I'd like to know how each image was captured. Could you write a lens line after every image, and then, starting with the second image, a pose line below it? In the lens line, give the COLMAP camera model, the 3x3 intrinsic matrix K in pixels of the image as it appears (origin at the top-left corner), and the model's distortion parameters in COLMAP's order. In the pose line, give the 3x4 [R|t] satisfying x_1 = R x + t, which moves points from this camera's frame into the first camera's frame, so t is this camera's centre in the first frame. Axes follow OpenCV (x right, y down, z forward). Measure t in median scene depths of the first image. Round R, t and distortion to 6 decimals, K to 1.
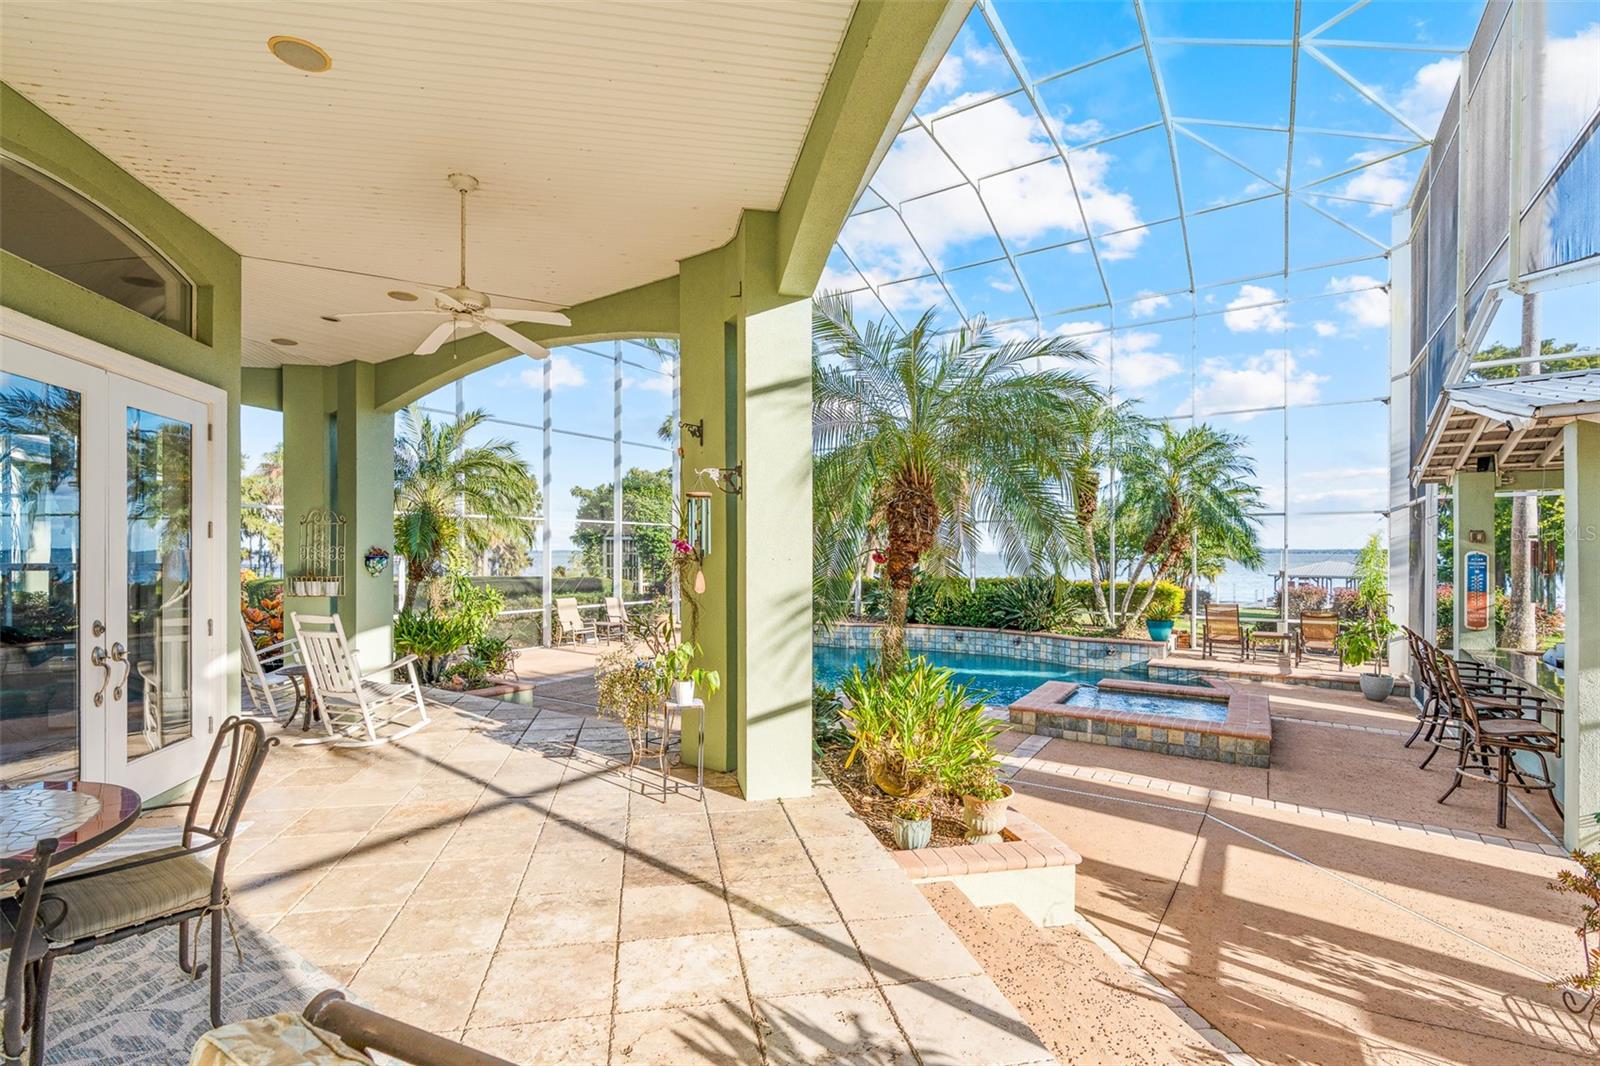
lens RADIAL K [[720.7, 0, 795.4], [0, 720.7, 548.5], [0, 0, 1]] dist [-0.003176, 0.000688]
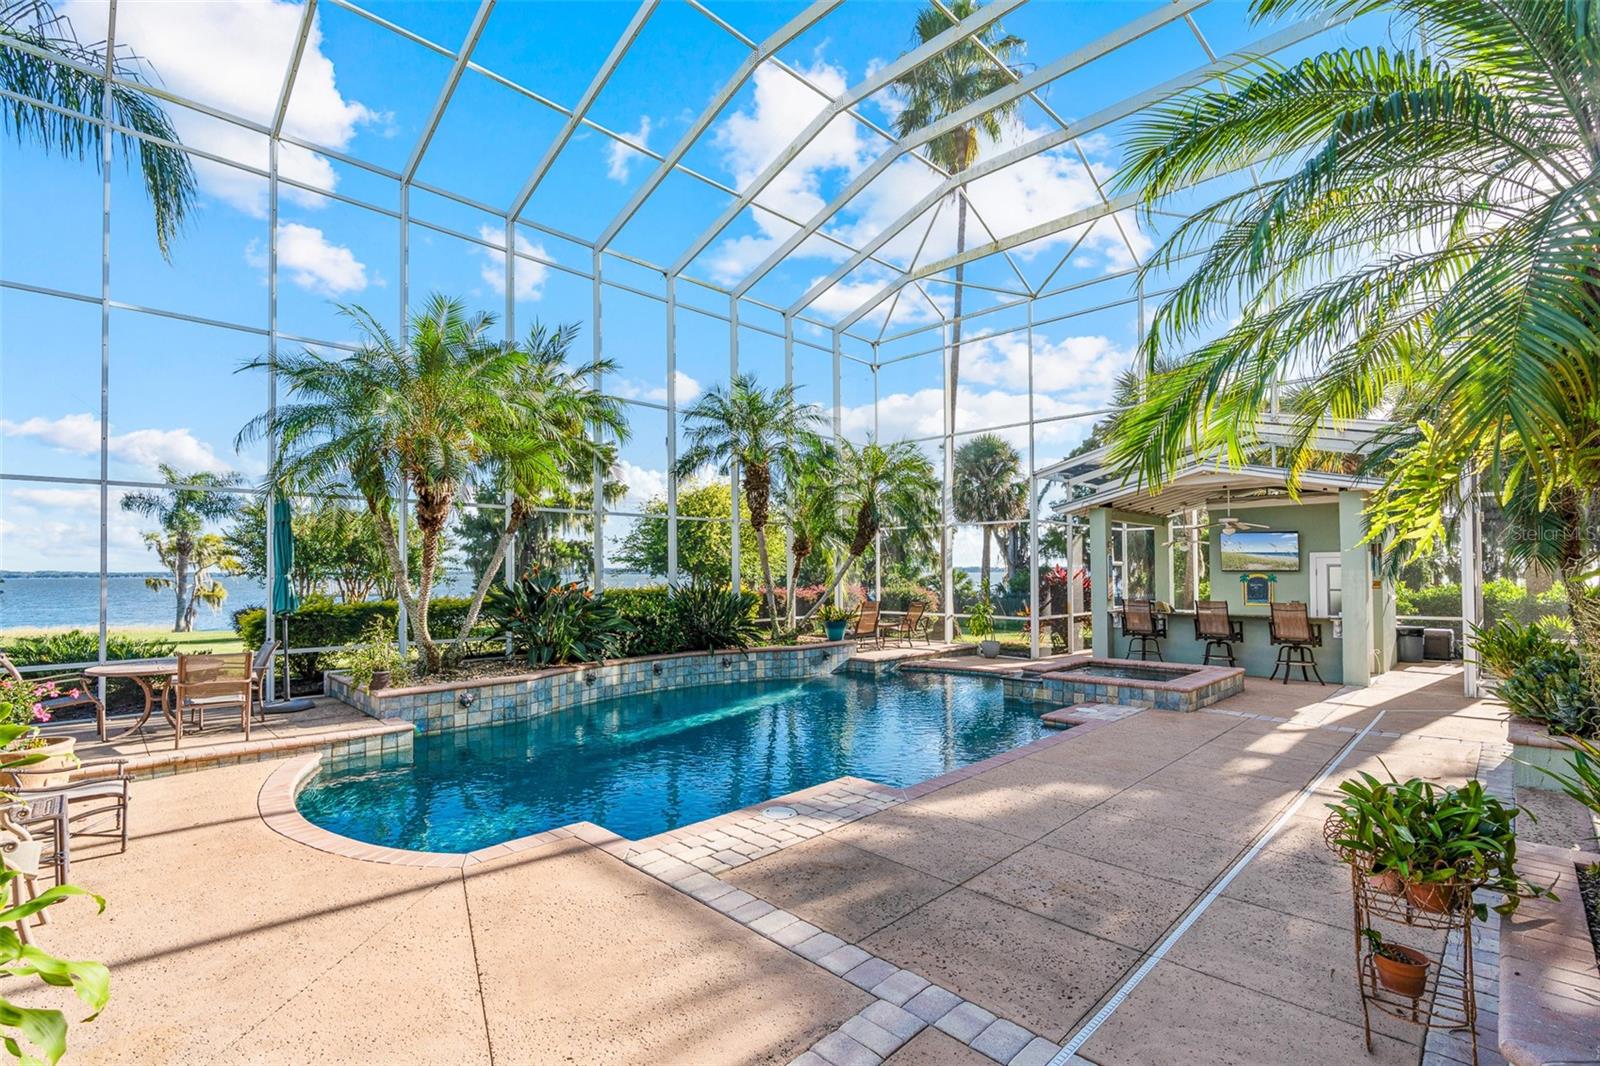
lens RADIAL K [[720.7, 0, 795.4], [0, 720.7, 548.5], [0, 0, 1]] dist [-0.003176, 0.000688]
pose [[0.208985, 0.035189, 0.977286, -0.485327], [0.004982, 0.999301, -0.037047, 0.030670], [-0.977906, 0.012612, 0.208663, 0.761131]]
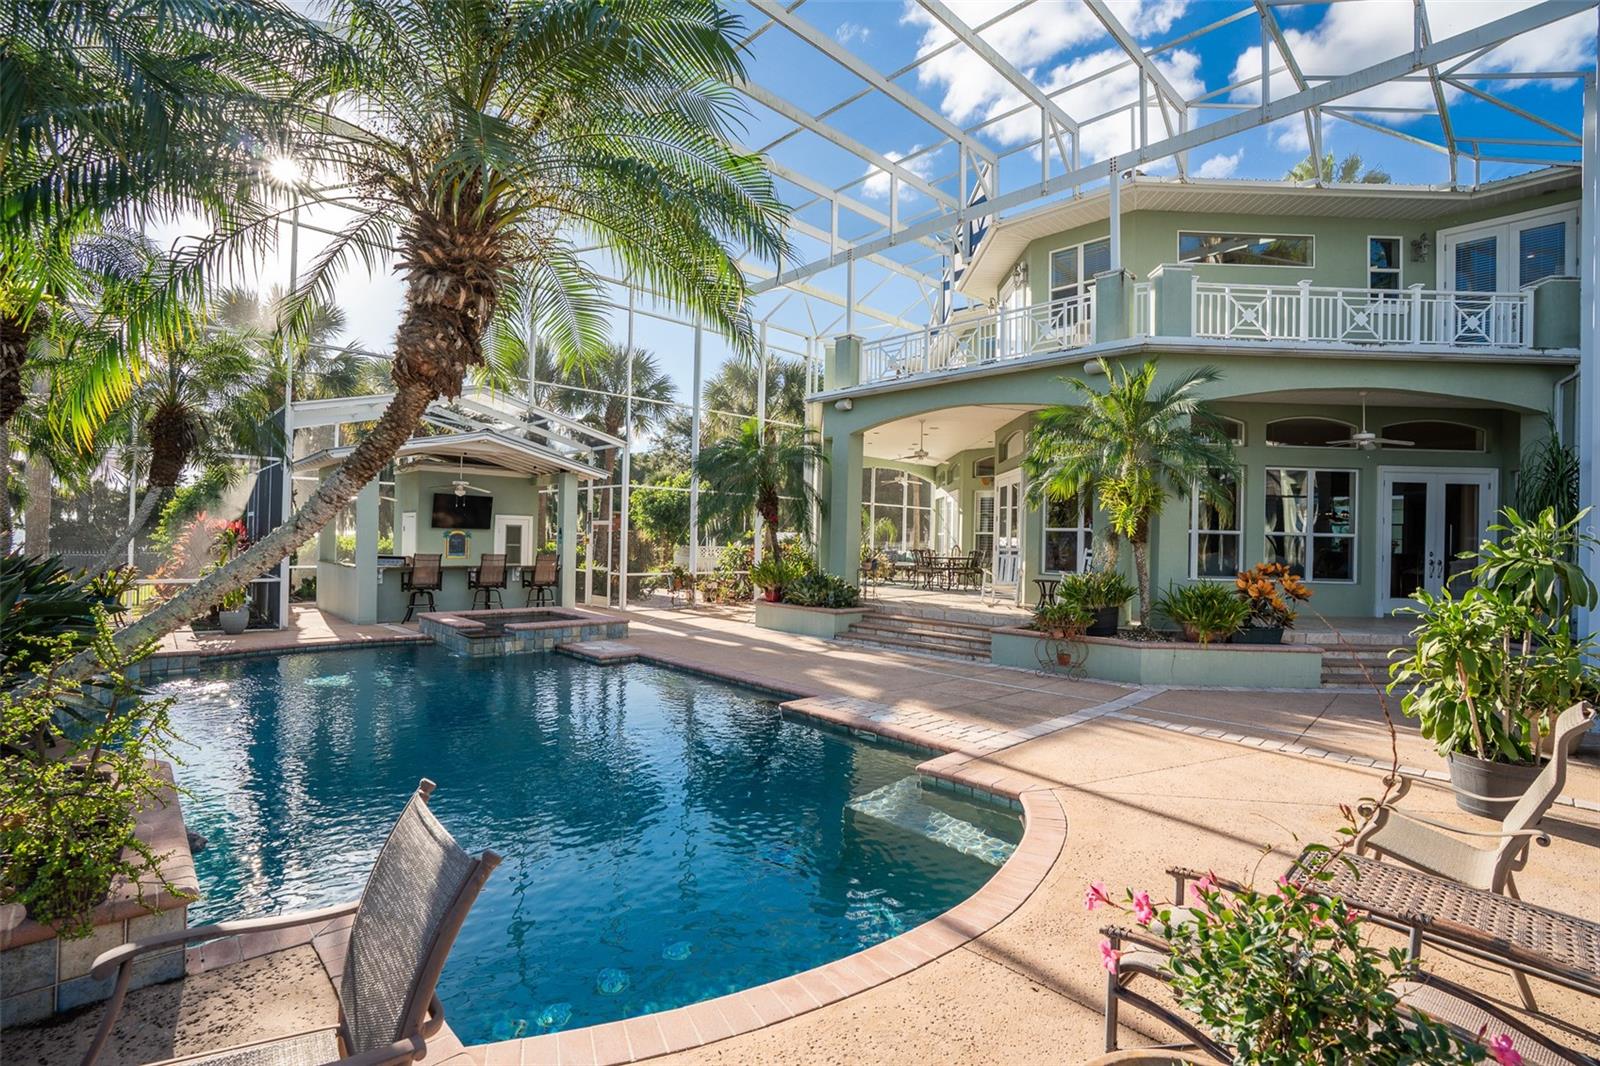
lens RADIAL K [[720.7, 0, 795.4], [0, 720.7, 548.5], [0, 0, 1]] dist [-0.003176, 0.000688]
pose [[-0.973693, -0.025009, 0.226489, -0.185415], [-0.022897, 0.999666, 0.011947, 0.034277], [-0.226712, 0.006447, -0.973941, 1.304197]]
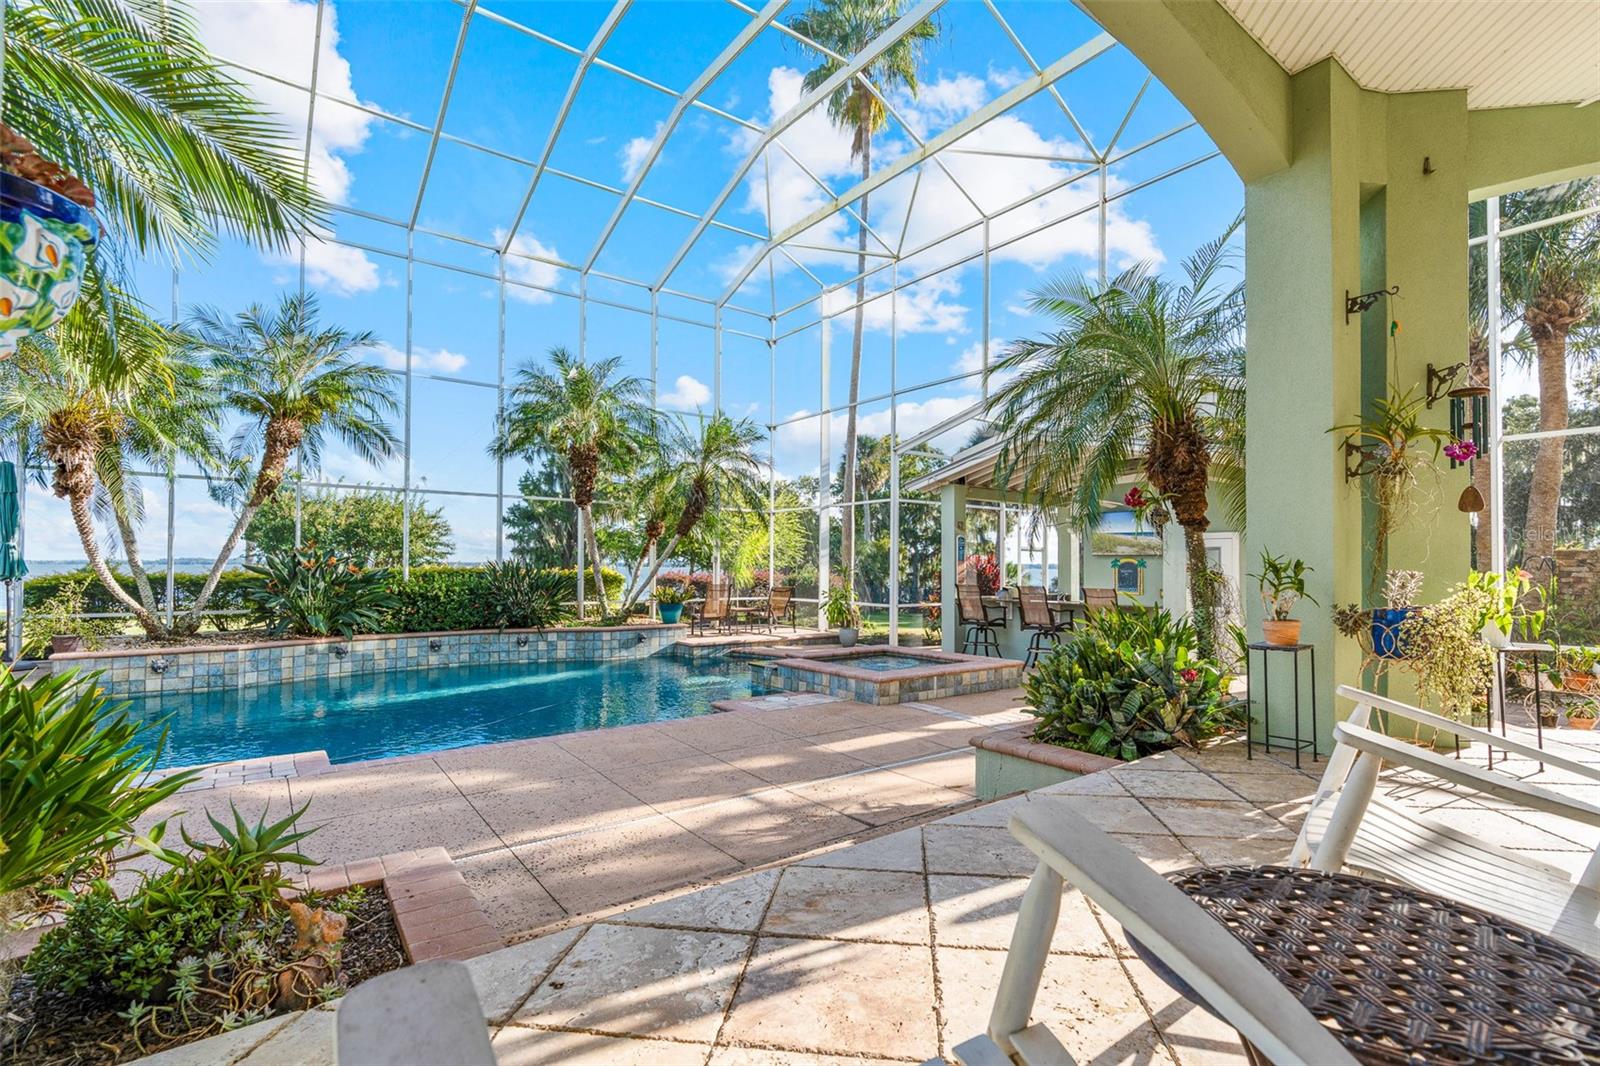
lens RADIAL K [[720.7, 0, 795.4], [0, 720.7, 548.5], [0, 0, 1]] dist [-0.003176, 0.000688]
pose [[0.347172, 0.029103, 0.937350, -0.345739], [-0.006380, 0.999569, -0.028672, 0.046717], [-0.937780, 0.003974, 0.347208, 0.441841]]
